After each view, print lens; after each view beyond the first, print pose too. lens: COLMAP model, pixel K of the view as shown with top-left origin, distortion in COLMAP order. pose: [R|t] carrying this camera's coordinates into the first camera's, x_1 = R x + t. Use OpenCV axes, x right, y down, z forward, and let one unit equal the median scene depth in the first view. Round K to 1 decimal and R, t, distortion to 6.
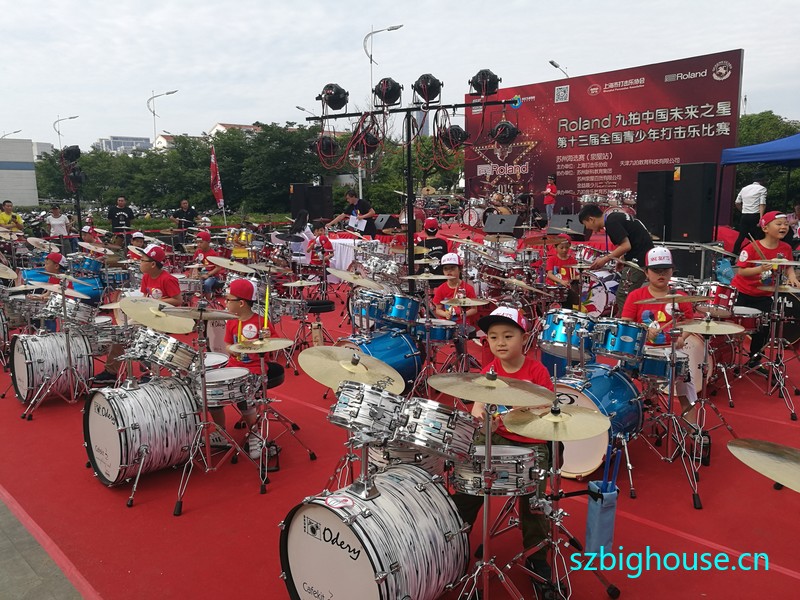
lens RADIAL K [[611.2, 0, 391.3], [0, 611.2, 307.9], [0, 0, 1]] dist [-0.007484, 0.019292]
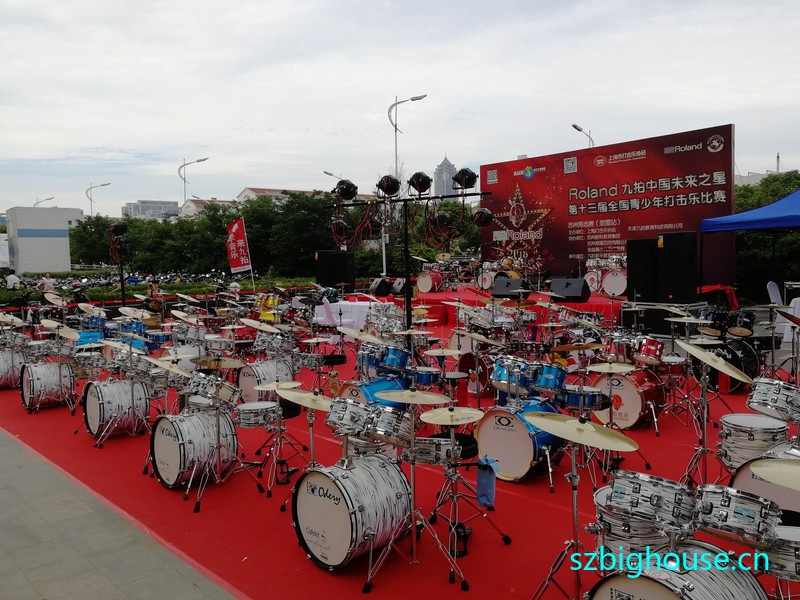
lens RADIAL K [[636.3, 0, 399.8], [0, 636.3, 297.2], [0, 0, 1]] dist [0.020507, -0.019130]
pose [[0.999365, -0.007801, -0.034775, 0.027666], [0.003647, 0.993013, -0.117945, 0.011305], [0.035452, 0.117743, 0.992411, -0.119558]]
